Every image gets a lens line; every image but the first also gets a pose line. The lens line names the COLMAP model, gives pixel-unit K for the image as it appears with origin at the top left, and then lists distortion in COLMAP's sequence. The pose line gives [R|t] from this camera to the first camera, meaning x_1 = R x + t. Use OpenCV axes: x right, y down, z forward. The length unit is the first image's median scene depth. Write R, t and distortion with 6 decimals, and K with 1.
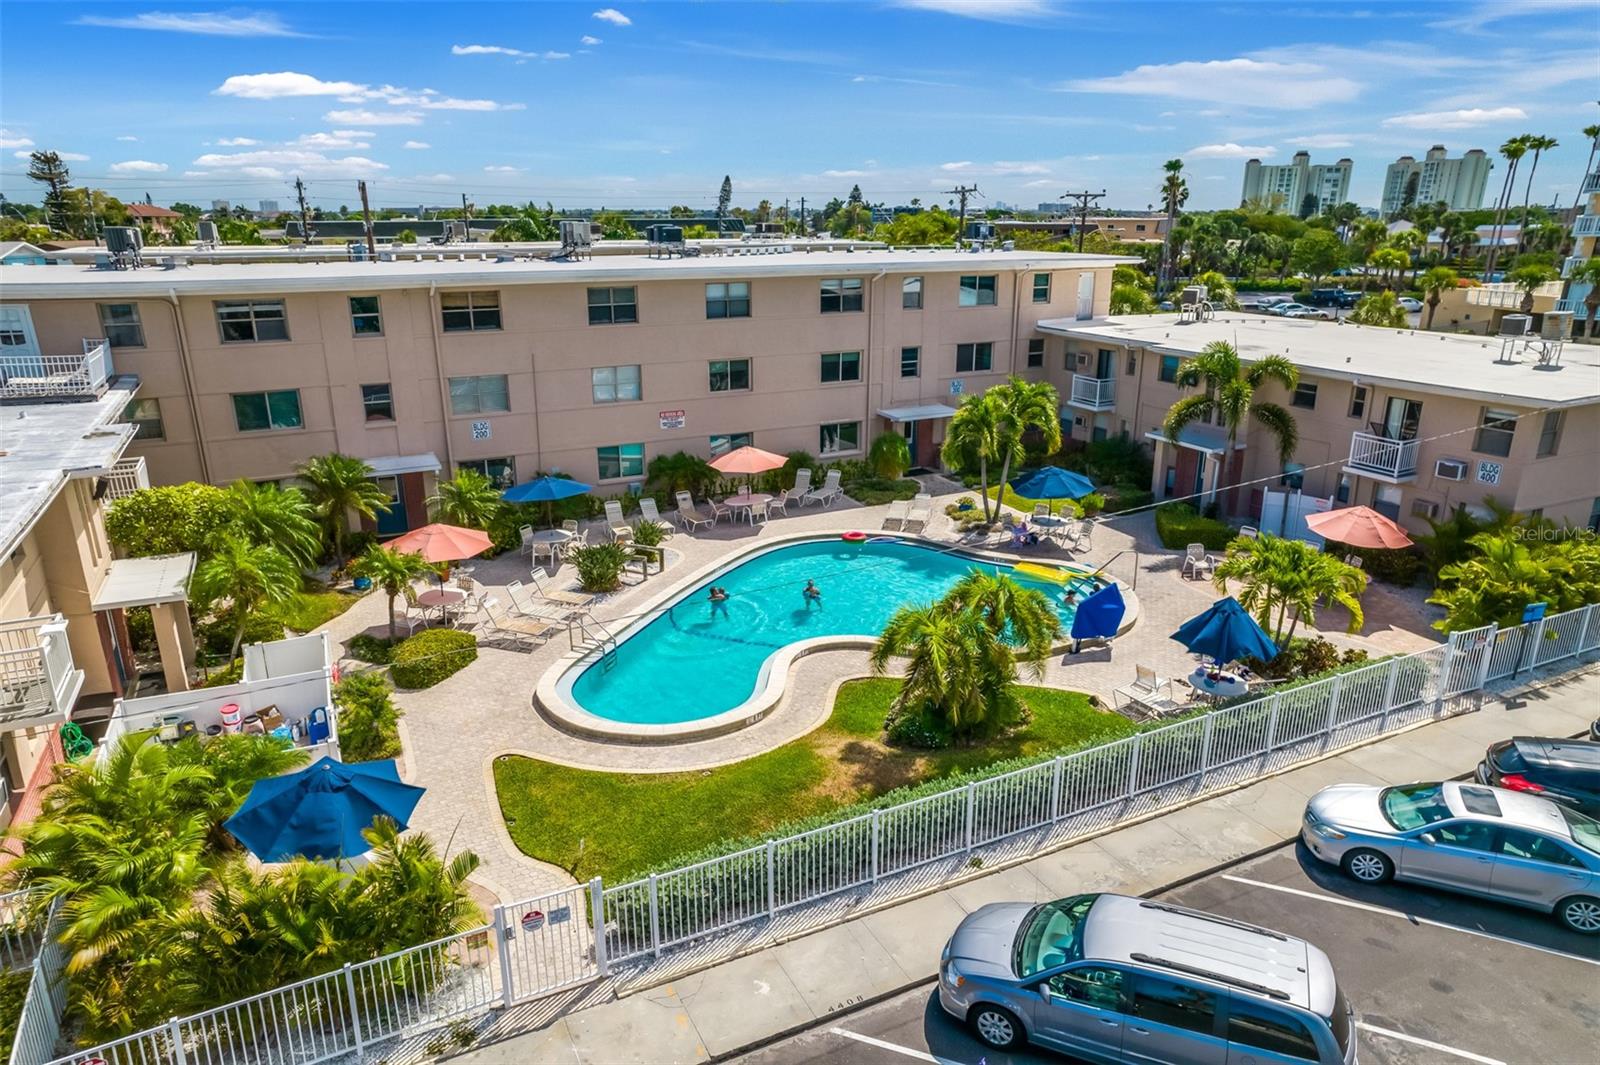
lens RADIAL K [[1016.0, 0, 794.8], [0, 1016.0, 534.6], [0, 0, 1]] dist [-0.044187, 0.080755]
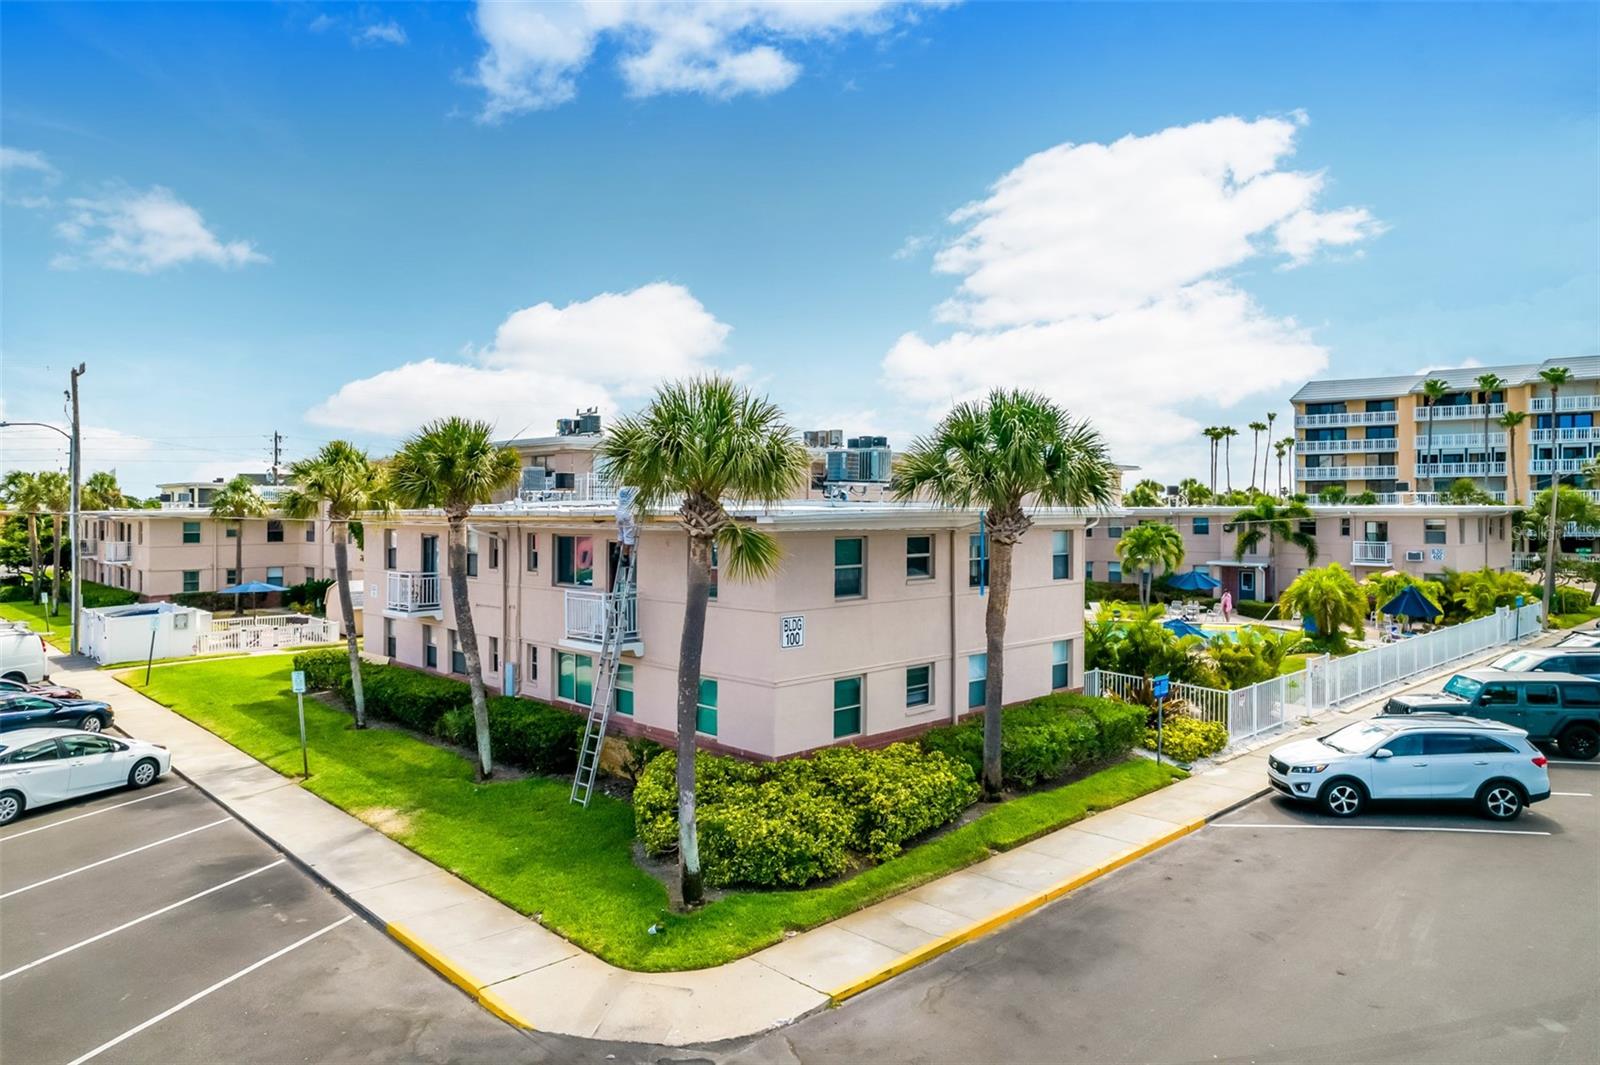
lens RADIAL K [[1016.0, 0, 794.8], [0, 1016.0, 534.6], [0, 0, 1]] dist [-0.044187, 0.080755]
pose [[0.956071, -0.010718, 0.292939, -0.898667], [0.093189, 0.958602, -0.269070, 0.273694], [-0.277928, 0.284549, 0.917490, -0.322334]]
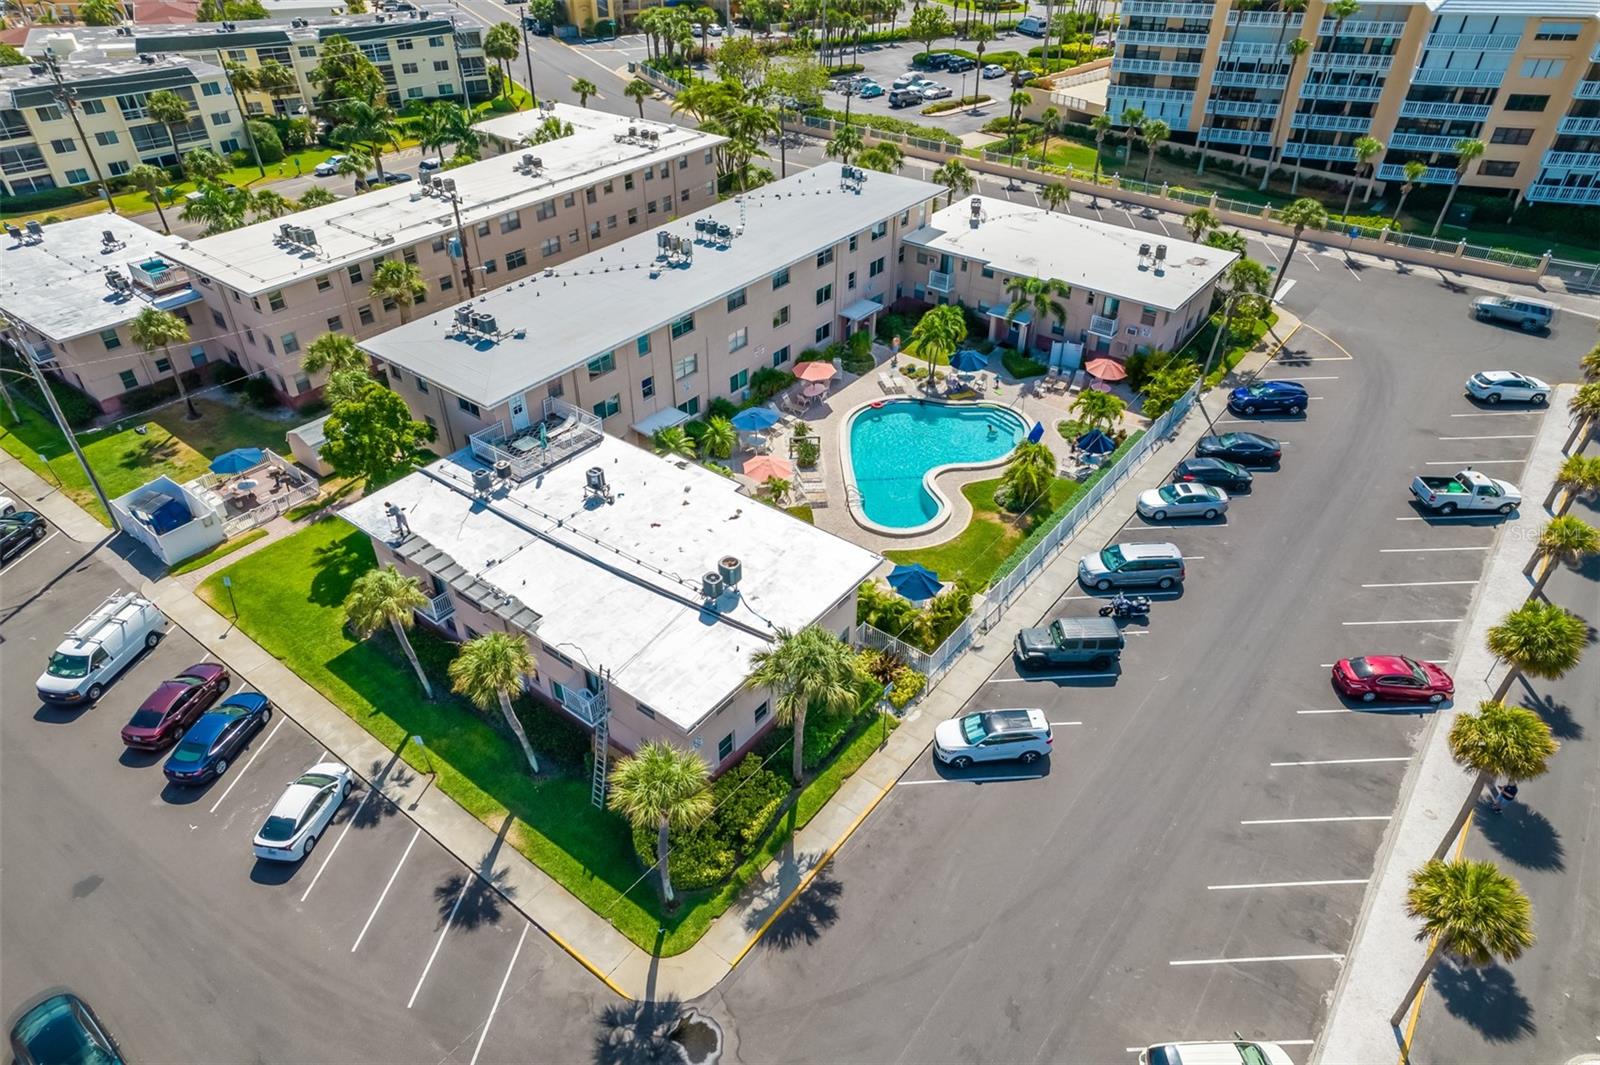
lens RADIAL K [[1016.0, 0, 794.8], [0, 1016.0, 534.6], [0, 0, 1]] dist [-0.044187, 0.080755]
pose [[0.899638, -0.256046, 0.353683, -0.989936], [0.131061, 0.931017, 0.340632, -0.523953], [-0.416502, -0.260091, 0.871136, -0.822123]]
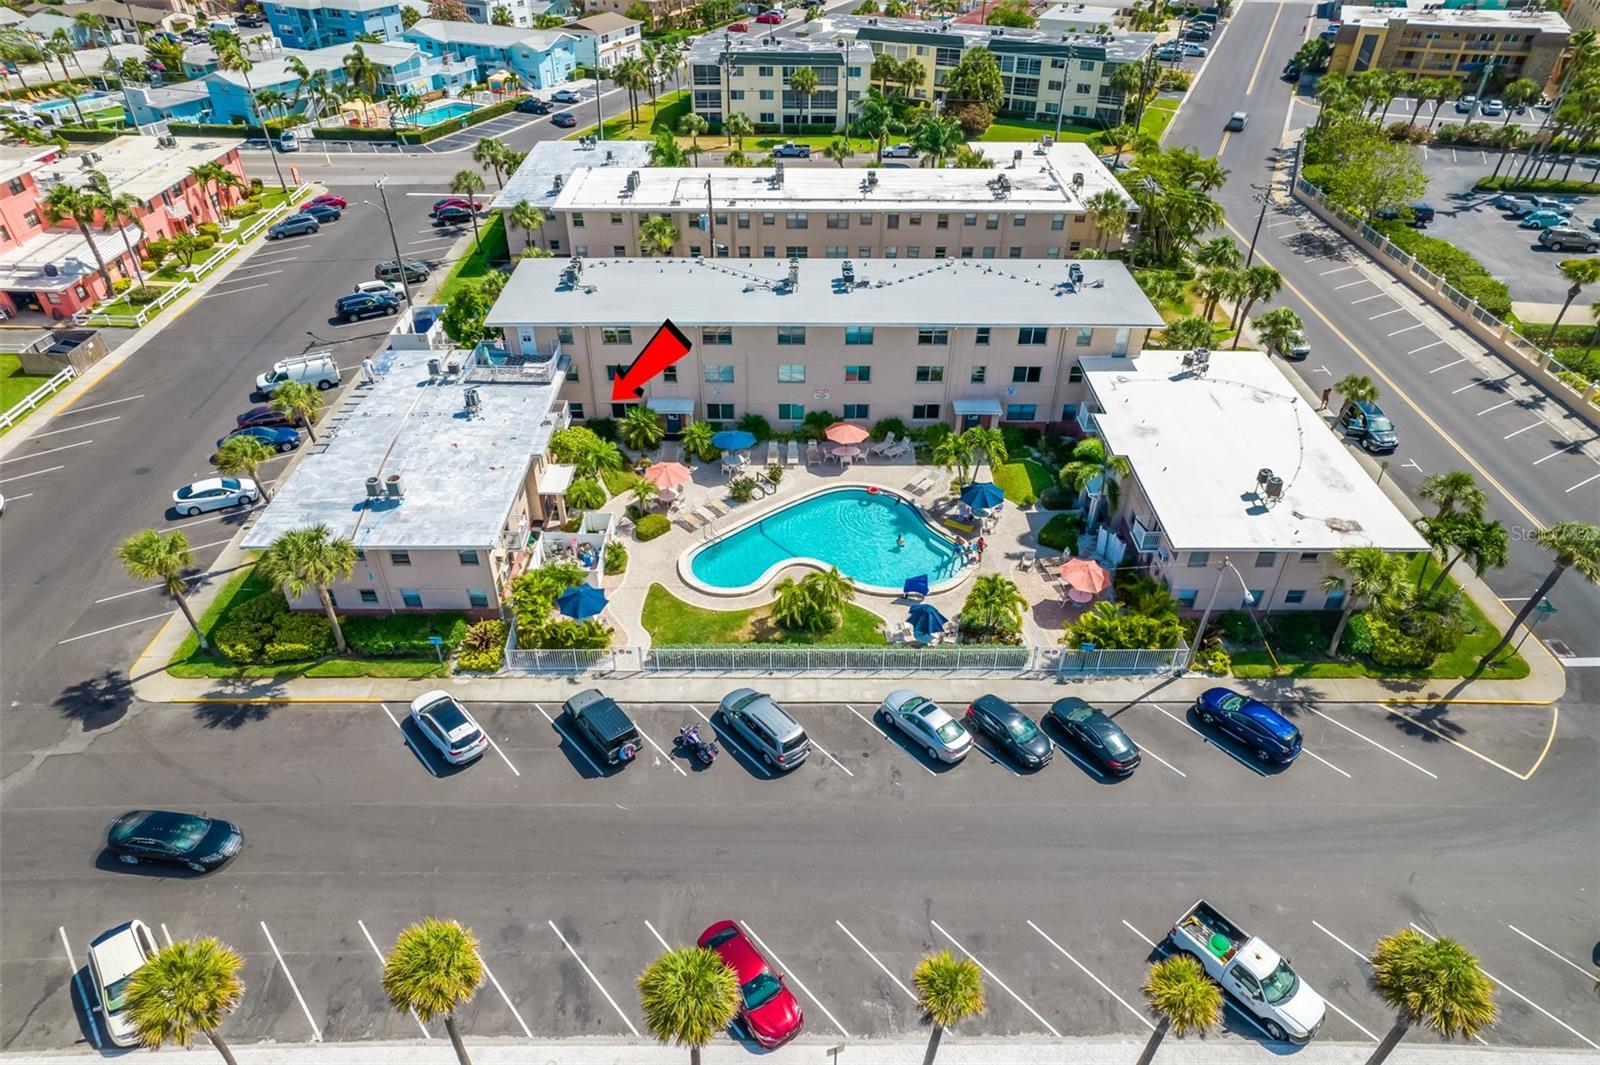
lens RADIAL K [[1016.0, 0, 794.8], [0, 1016.0, 534.6], [0, 0, 1]] dist [-0.044187, 0.080755]
pose [[0.896351, 0.261400, -0.358084, 0.705501], [-0.135689, 0.930681, 0.339737, -0.627946], [0.422069, -0.255936, 0.869686, -0.843304]]
